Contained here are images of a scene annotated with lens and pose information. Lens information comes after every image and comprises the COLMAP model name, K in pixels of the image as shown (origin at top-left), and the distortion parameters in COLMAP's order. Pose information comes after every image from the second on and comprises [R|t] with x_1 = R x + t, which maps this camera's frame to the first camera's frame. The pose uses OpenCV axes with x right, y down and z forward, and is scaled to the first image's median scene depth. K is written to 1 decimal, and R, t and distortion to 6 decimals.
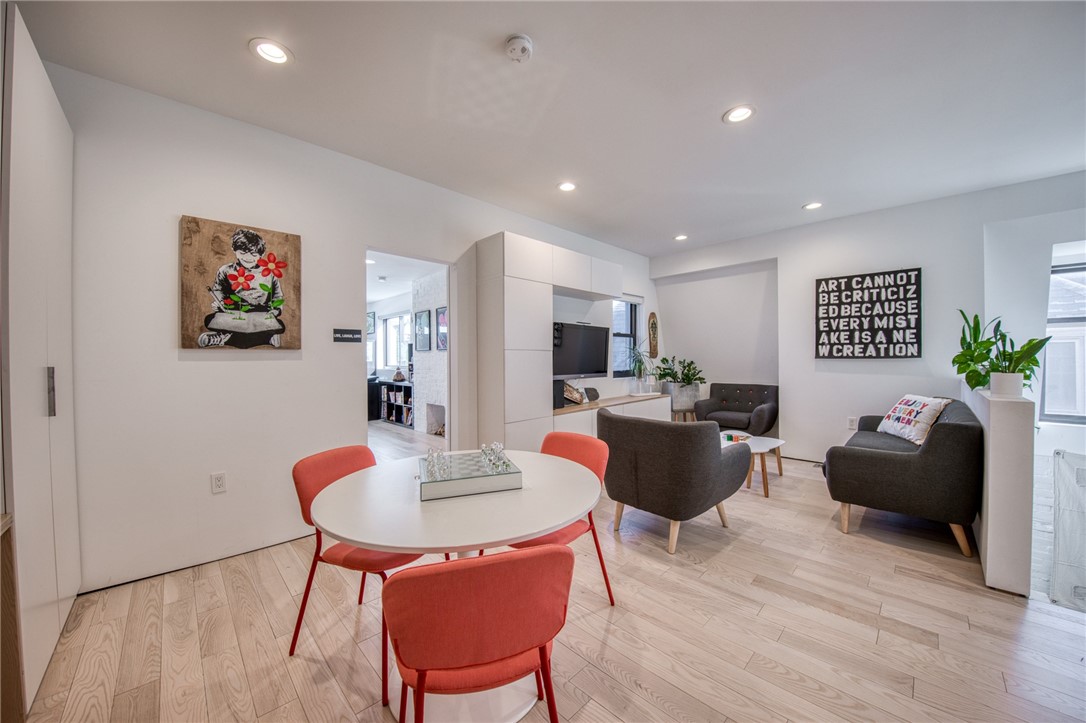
lens RADIAL K [[387.7, 0, 541.4], [0, 387.7, 359.9], [0, 0, 1]] dist [-0.026018, -0.000447]
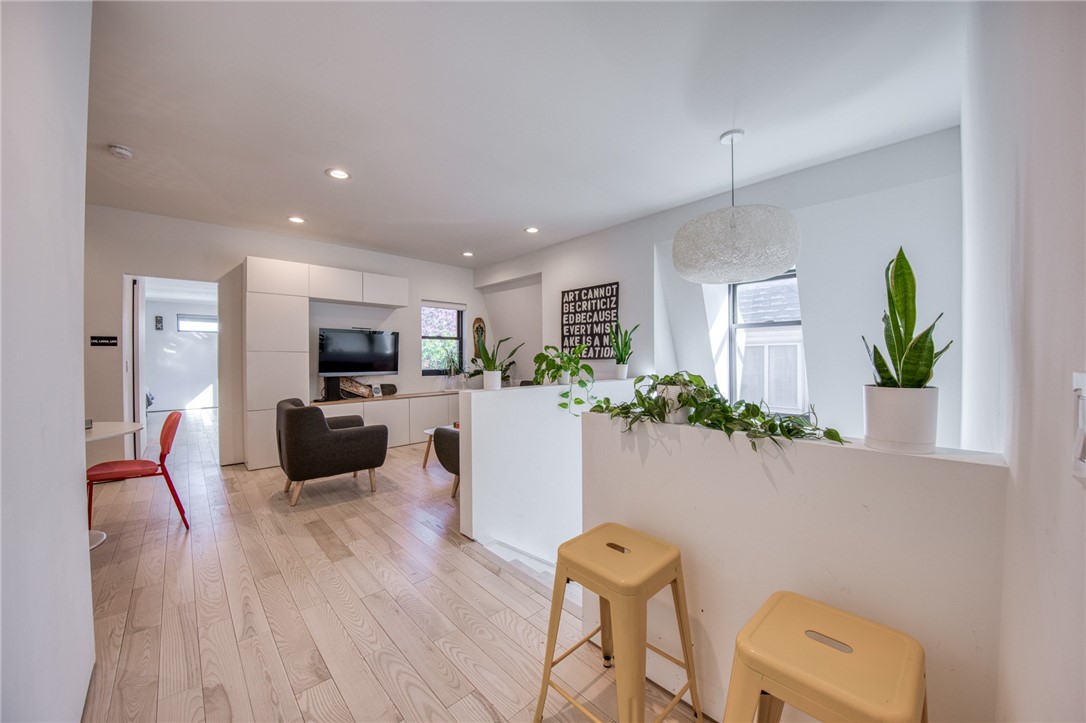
lens RADIAL K [[387.7, 0, 541.4], [0, 387.7, 359.9], [0, 0, 1]] dist [-0.026018, -0.000447]
pose [[0.999977, 0.002186, -0.006475, 0.722024], [-0.002192, 0.999997, -0.000896, -0.001115], [0.006473, 0.000910, 0.999979, -0.188871]]
